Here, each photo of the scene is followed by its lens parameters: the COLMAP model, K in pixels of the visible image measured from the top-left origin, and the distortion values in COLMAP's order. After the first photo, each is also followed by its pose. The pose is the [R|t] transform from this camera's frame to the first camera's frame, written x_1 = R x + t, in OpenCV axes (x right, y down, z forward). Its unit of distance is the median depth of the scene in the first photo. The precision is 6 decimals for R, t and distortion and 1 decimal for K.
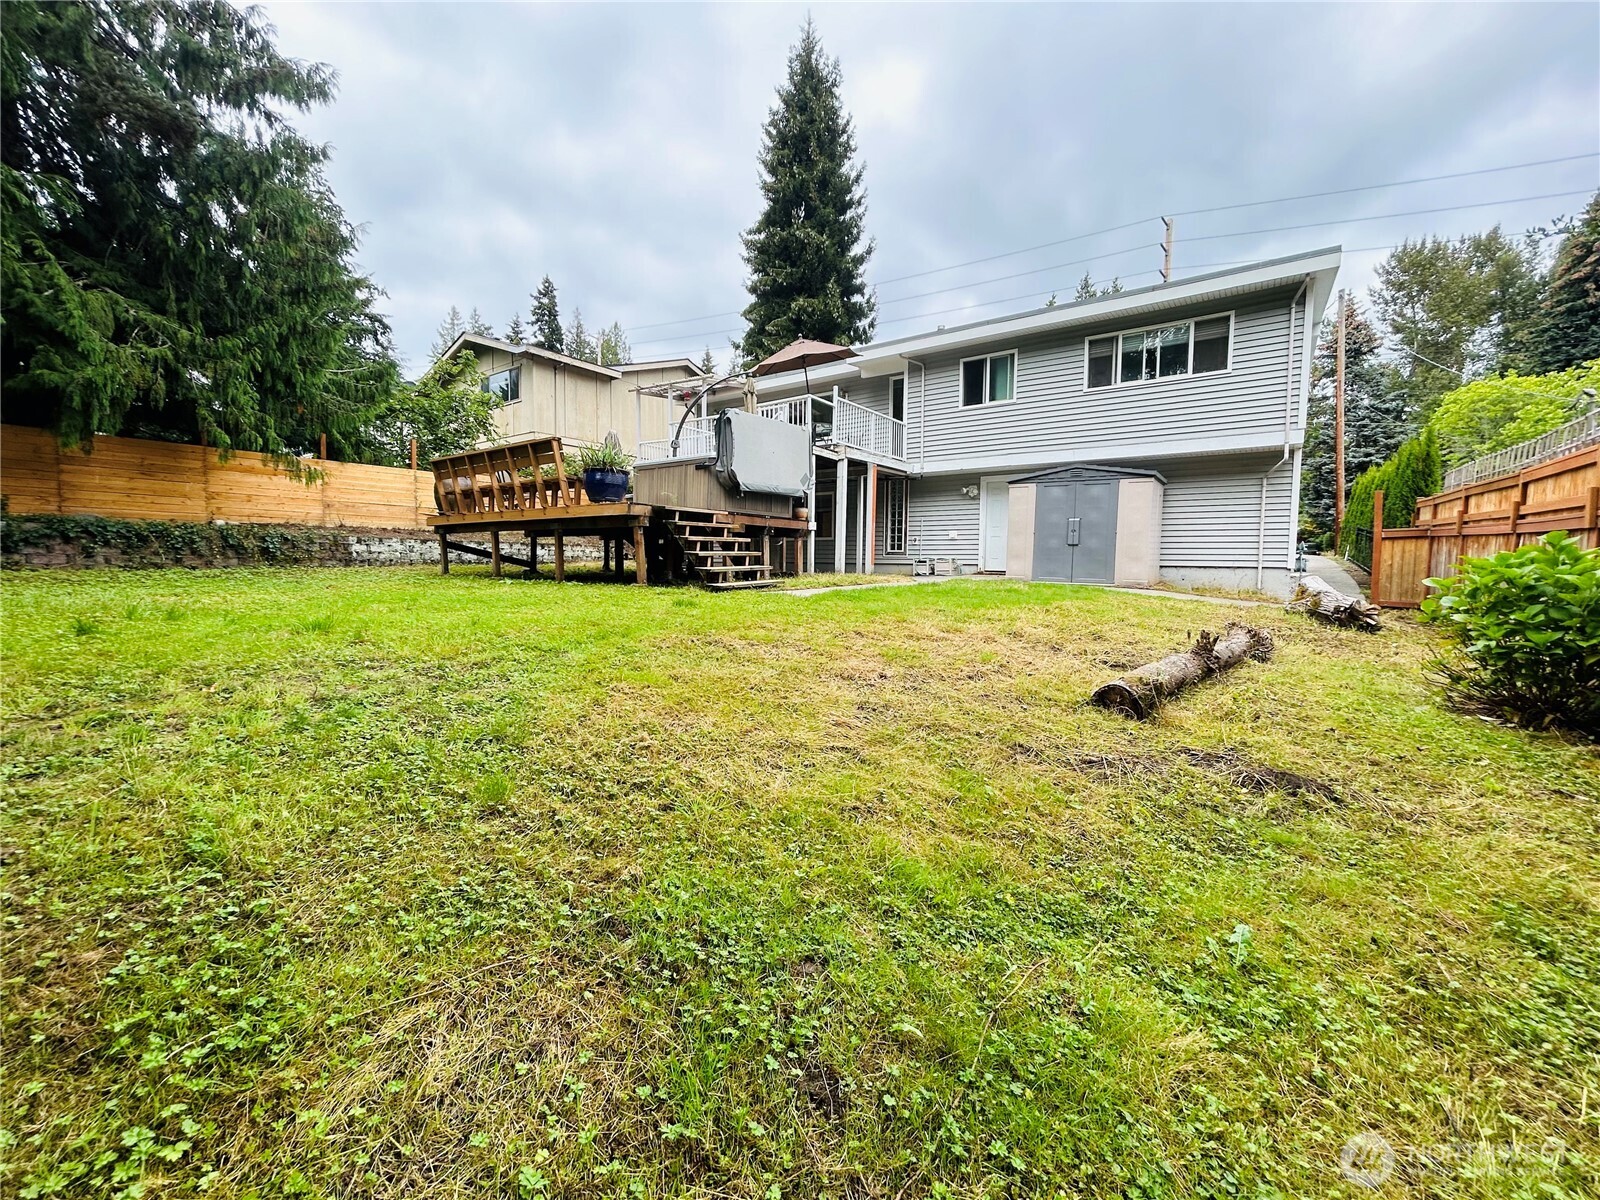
lens RADIAL K [[635.2, 0, 800.0], [0, 635.2, 600.0], [0, 0, 1]] dist [-0.000031, 0.000273]
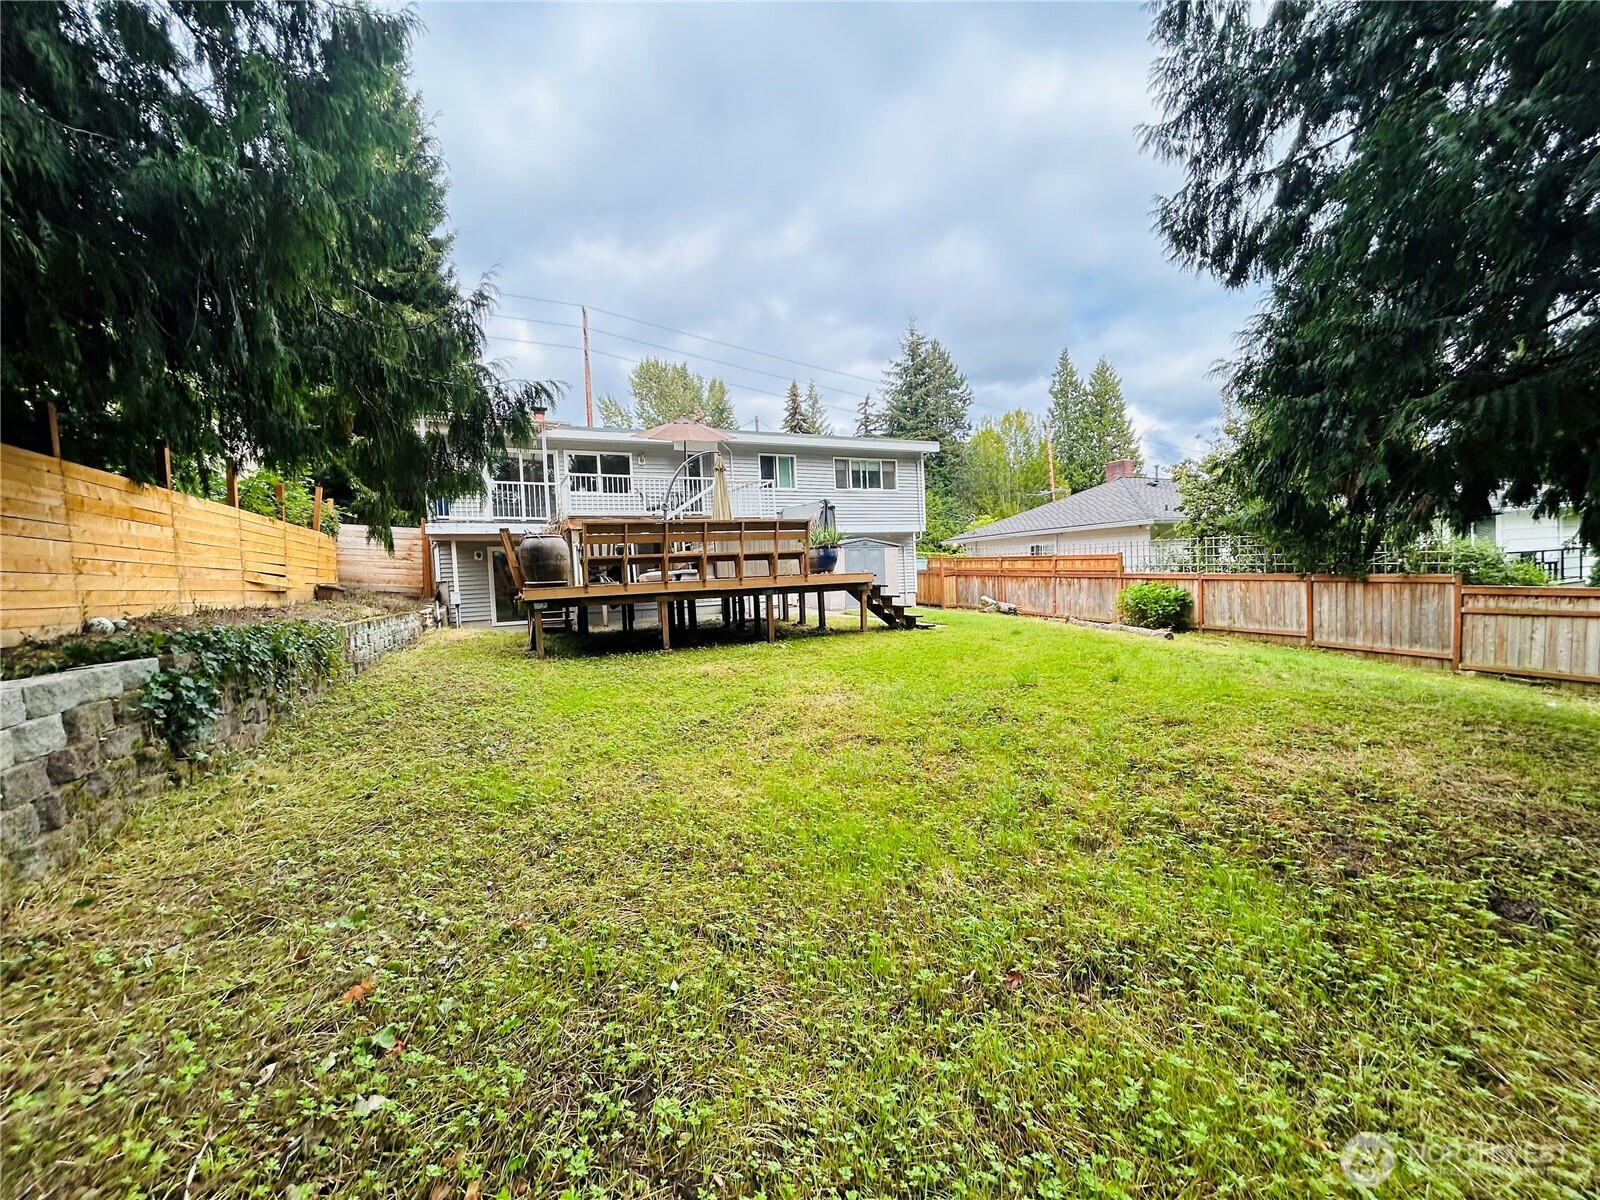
lens RADIAL K [[635.2, 0, 800.0], [0, 635.2, 600.0], [0, 0, 1]] dist [-0.000031, 0.000273]
pose [[0.493813, -0.066283, 0.867038, -1.086901], [0.107961, 0.994049, 0.014505, -0.091440], [-0.862840, 0.086443, 0.498030, 0.323826]]
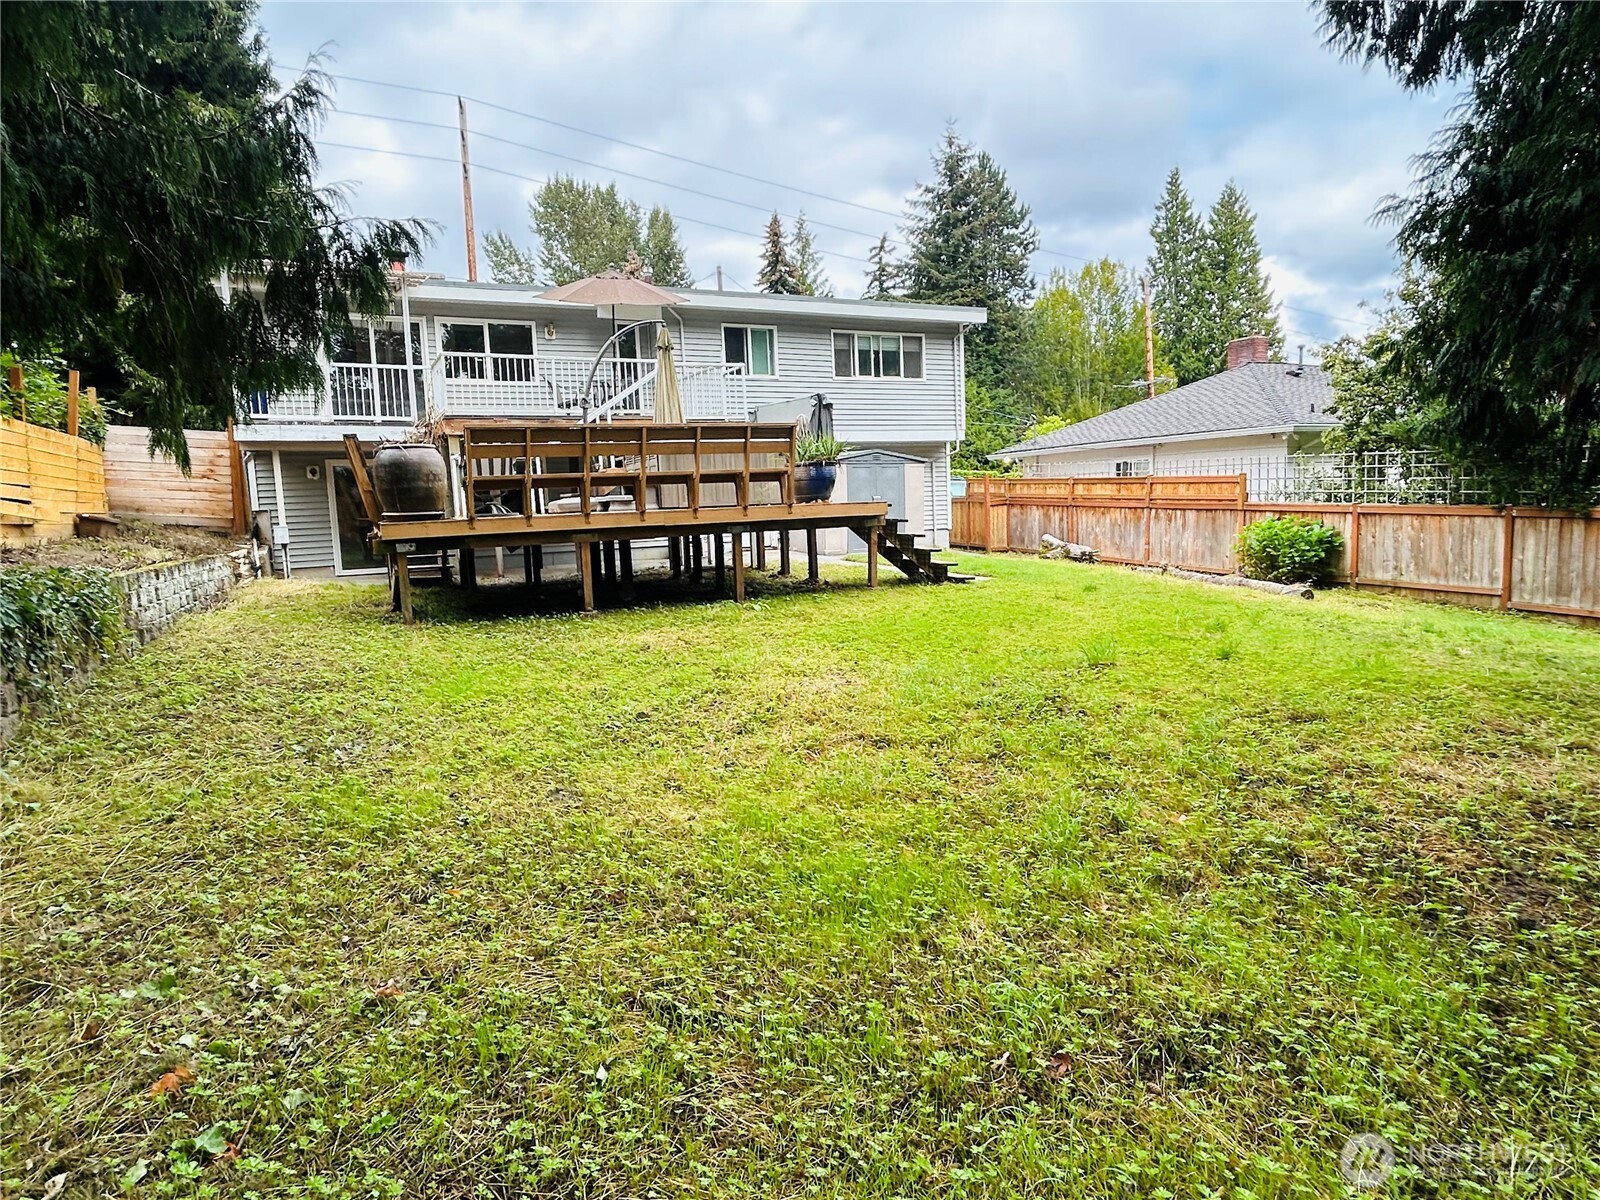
lens RADIAL K [[919.5, 0, 794.4], [0, 919.5, 596.6], [0, 0, 1]] dist [-0.000271, -0.000564]
pose [[0.483506, -0.119813, 0.867103, -1.091276], [0.103503, 0.991464, 0.079283, -0.094105], [-0.869200, 0.051414, 0.491780, 0.318600]]
